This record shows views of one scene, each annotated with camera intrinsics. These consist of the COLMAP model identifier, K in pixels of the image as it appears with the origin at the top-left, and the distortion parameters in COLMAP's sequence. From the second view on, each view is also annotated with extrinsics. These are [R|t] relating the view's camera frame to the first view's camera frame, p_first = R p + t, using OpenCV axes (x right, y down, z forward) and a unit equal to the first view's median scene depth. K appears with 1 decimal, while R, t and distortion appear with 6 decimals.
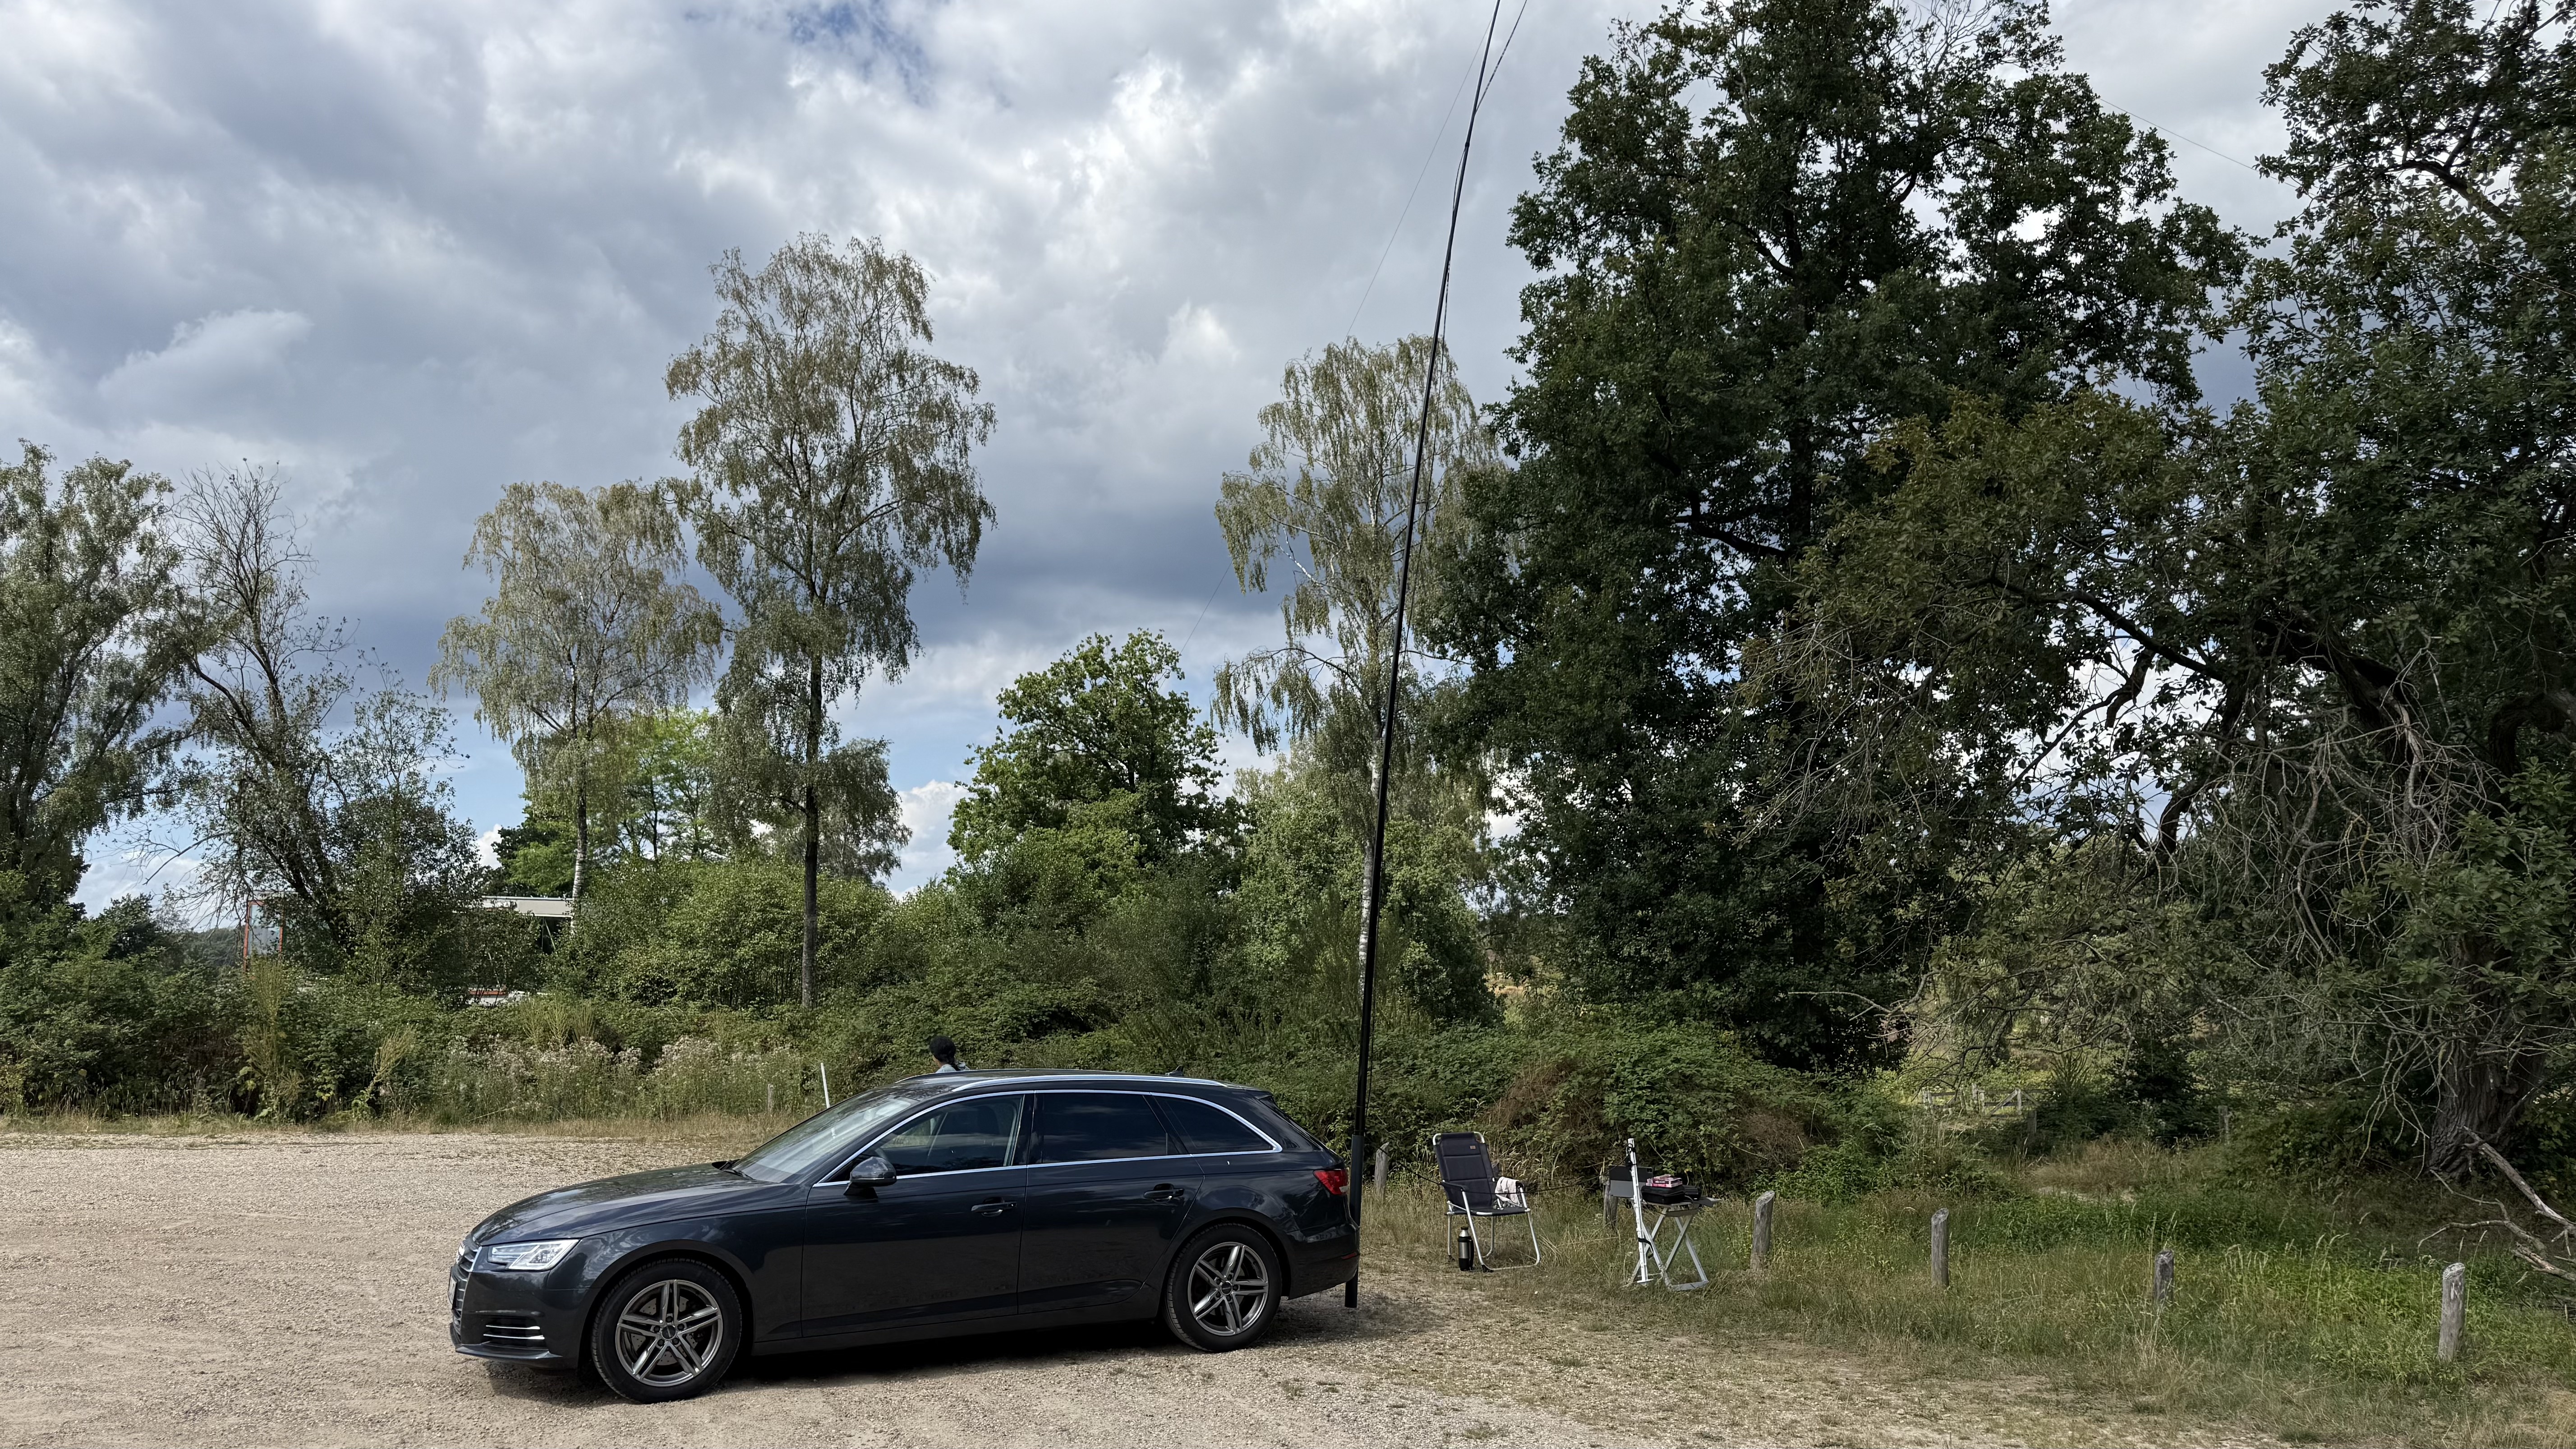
lens RADIAL K [[1836.6, 0, 1302.5], [0, 1836.6, 728.2], [0, 0, 1]] dist [0.000975, -0.005594]
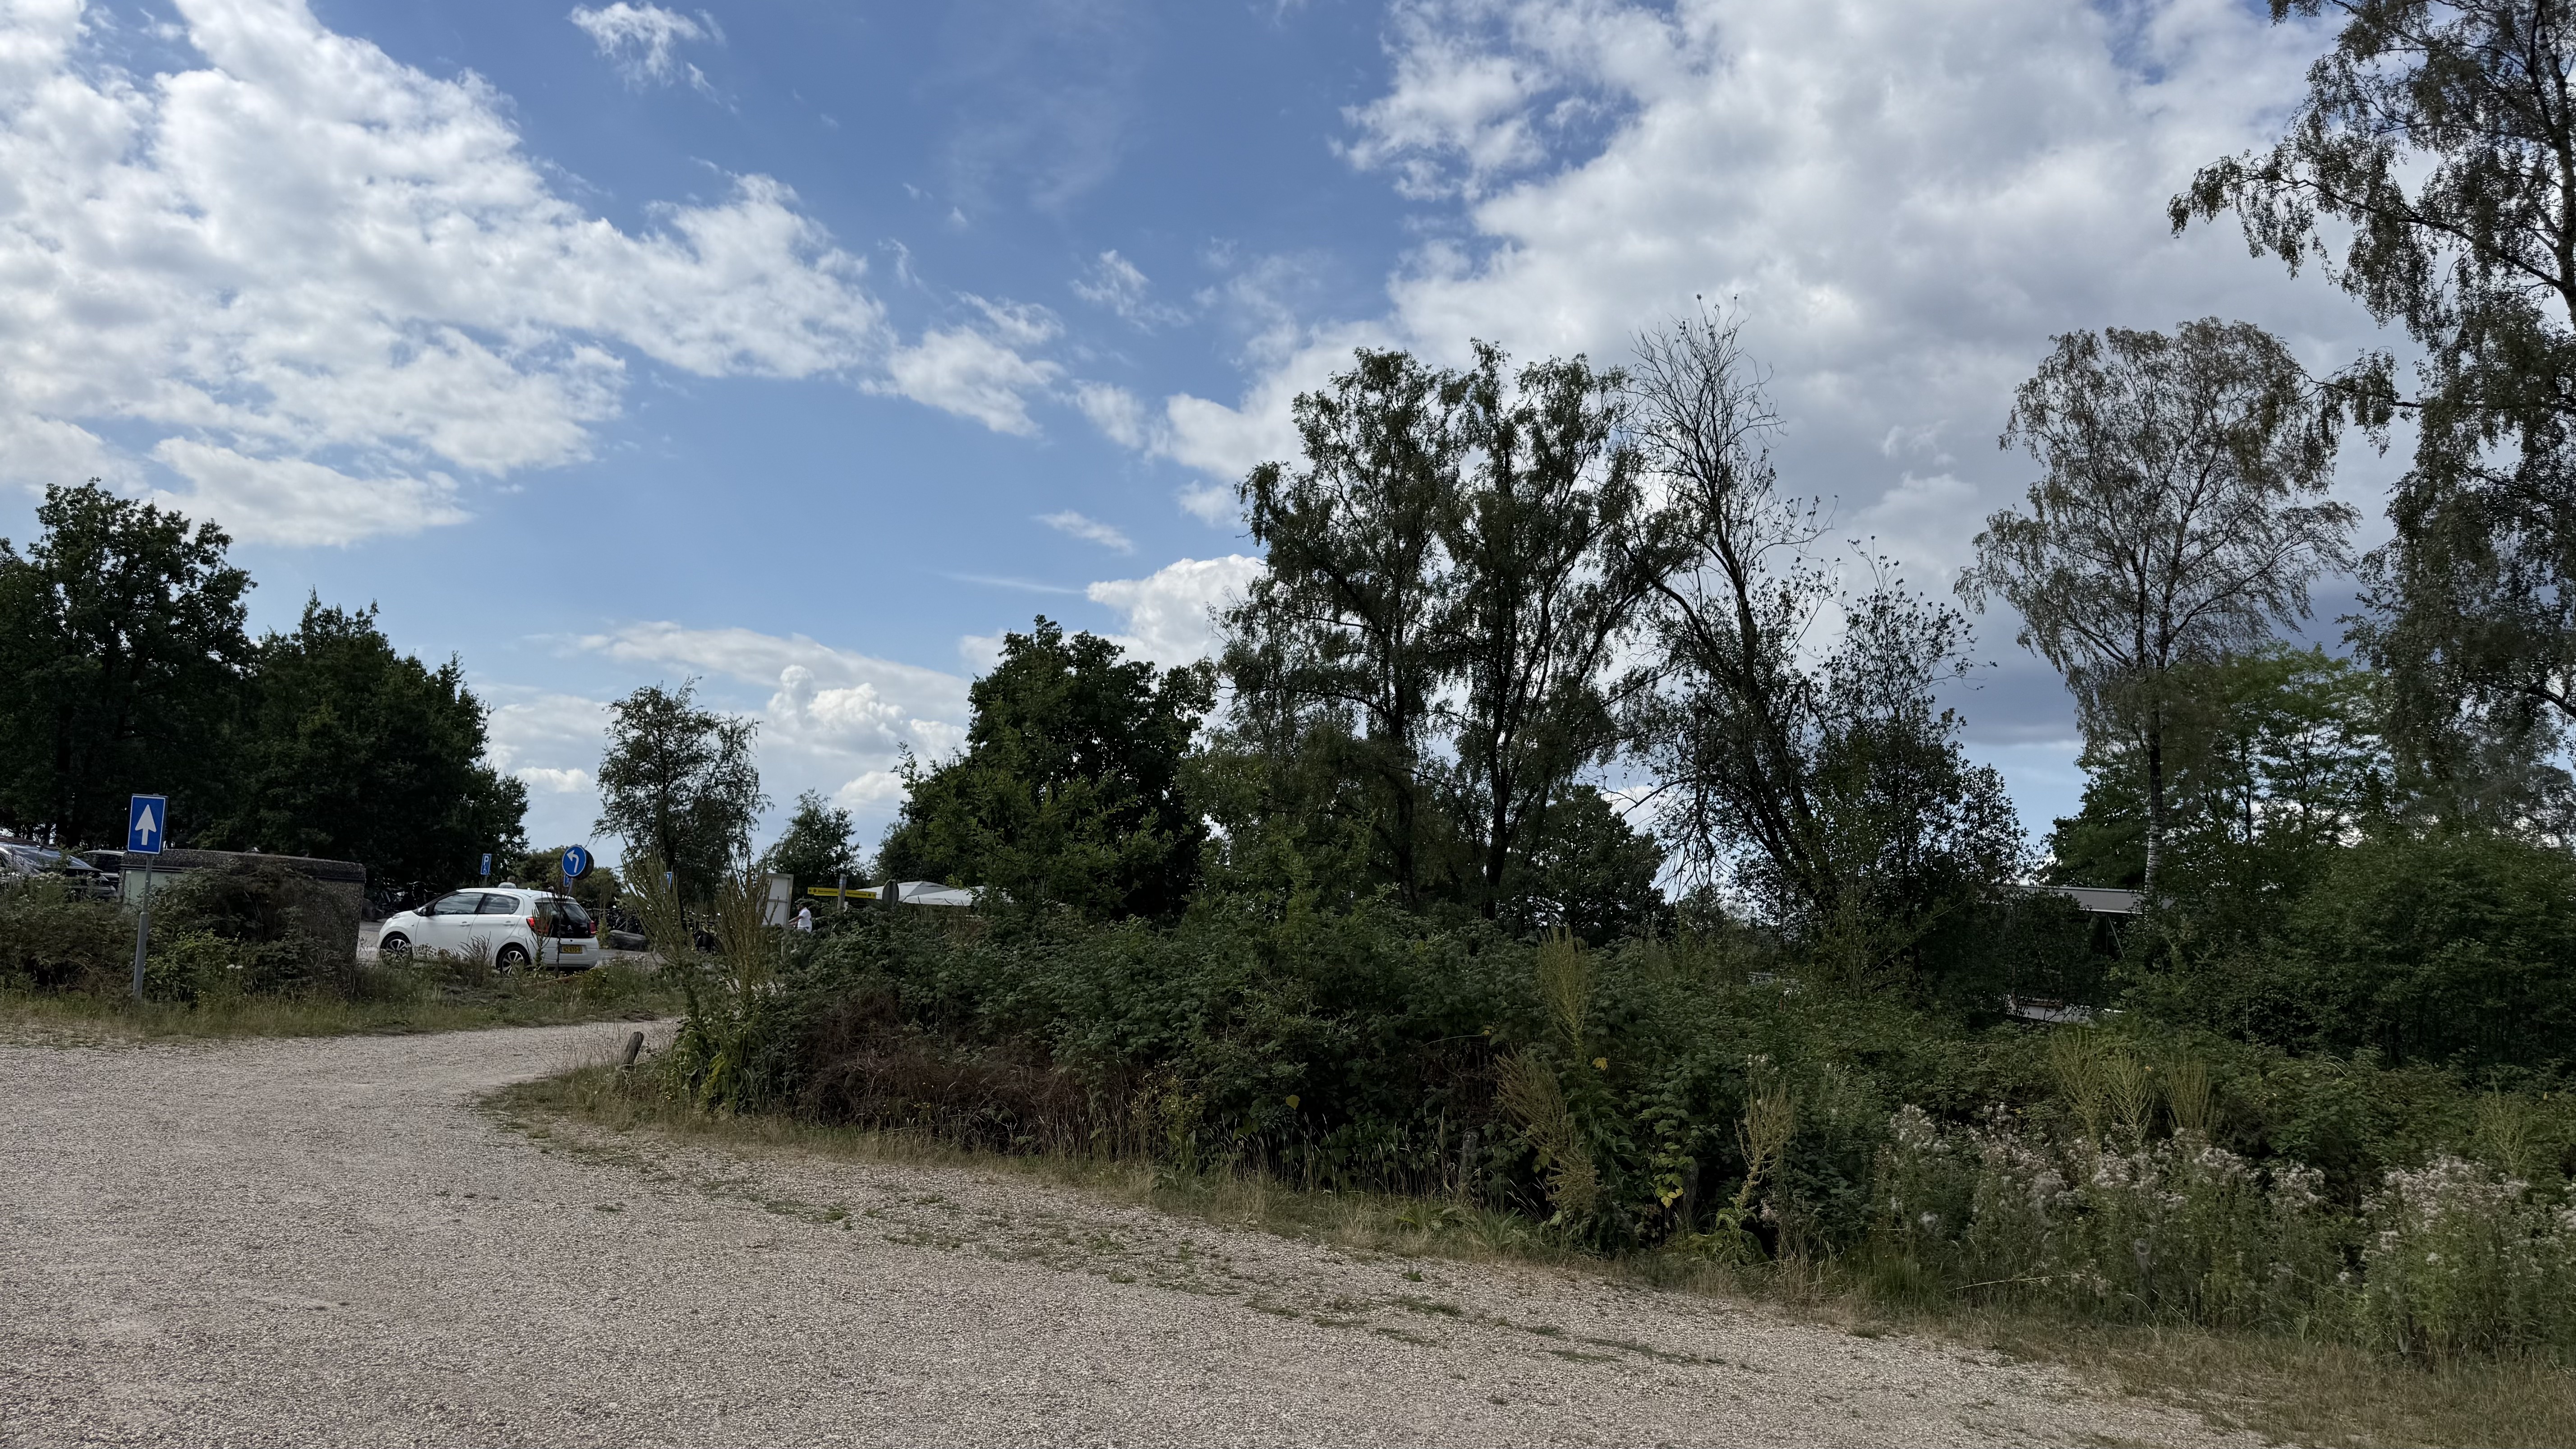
lens RADIAL K [[1822.2, 0, 1298.4], [0, 1822.2, 759.0], [0, 0, 1]] dist [0.057893, -0.108031]
pose [[0.697832, -0.016213, -0.716078, -0.096919], [0.024412, 0.999701, 0.001155, 0.031086], [0.715846, -0.018287, 0.698019, 0.231687]]
